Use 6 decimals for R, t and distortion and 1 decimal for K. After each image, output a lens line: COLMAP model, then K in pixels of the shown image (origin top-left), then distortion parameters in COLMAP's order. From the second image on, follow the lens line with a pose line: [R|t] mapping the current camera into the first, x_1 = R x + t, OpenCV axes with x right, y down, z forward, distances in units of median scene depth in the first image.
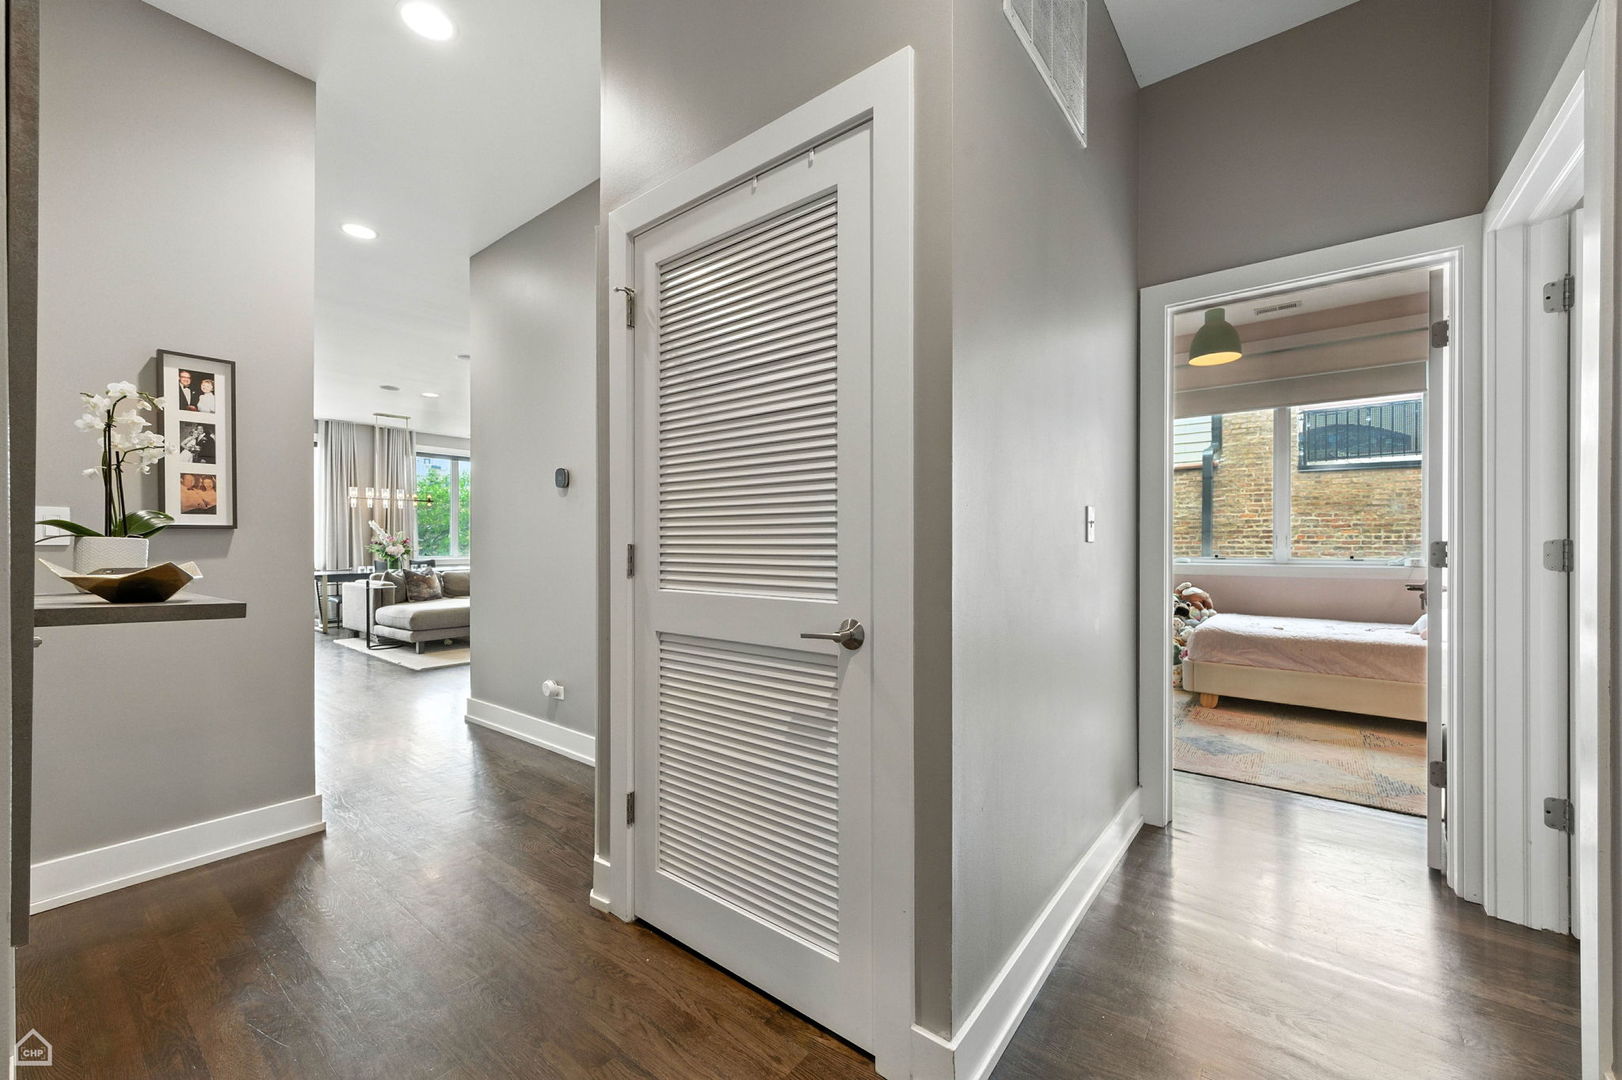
lens RADIAL K [[639.4, 0, 806.4], [0, 639.4, 544.7], [0, 0, 1]] dist [0.005870, -0.002078]
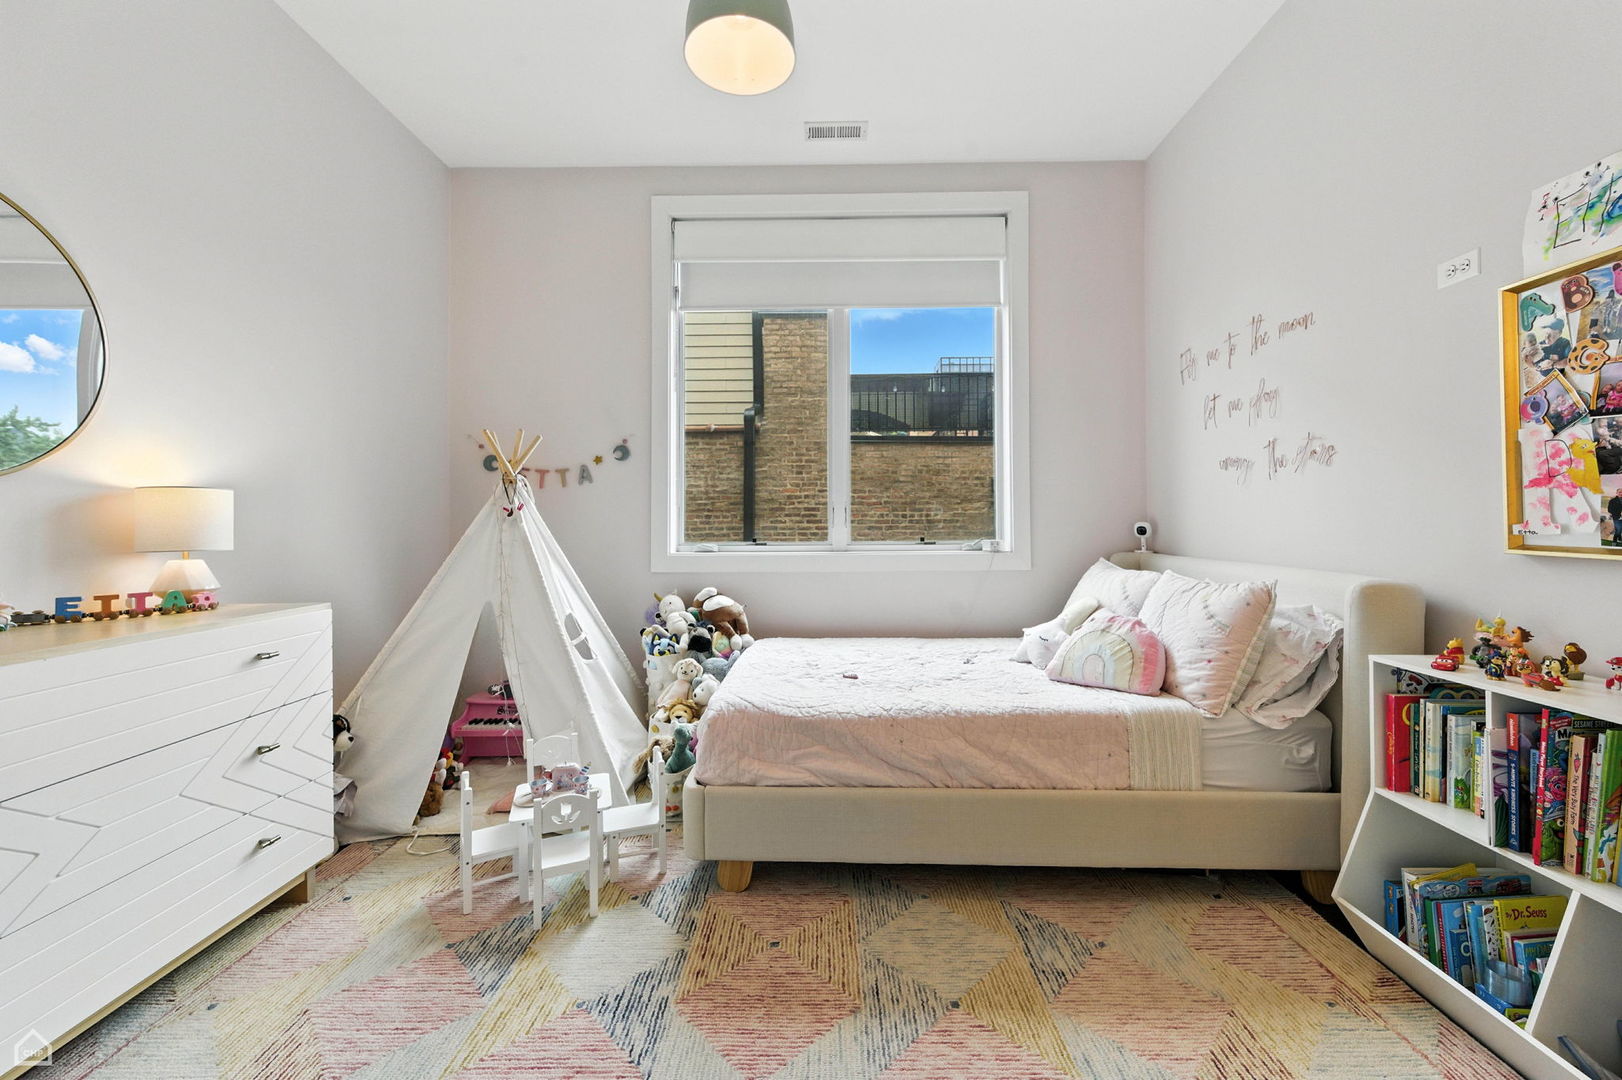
lens RADIAL K [[639.4, 0, 811.6], [0, 639.4, 524.4], [0, 0, 1]] dist [0.005870, -0.002078]
pose [[0.798872, -0.002336, 0.601496, 0.224339], [0.006187, 0.999971, -0.004335, 0.003986], [-0.601469, 0.007185, 0.798864, 0.339942]]
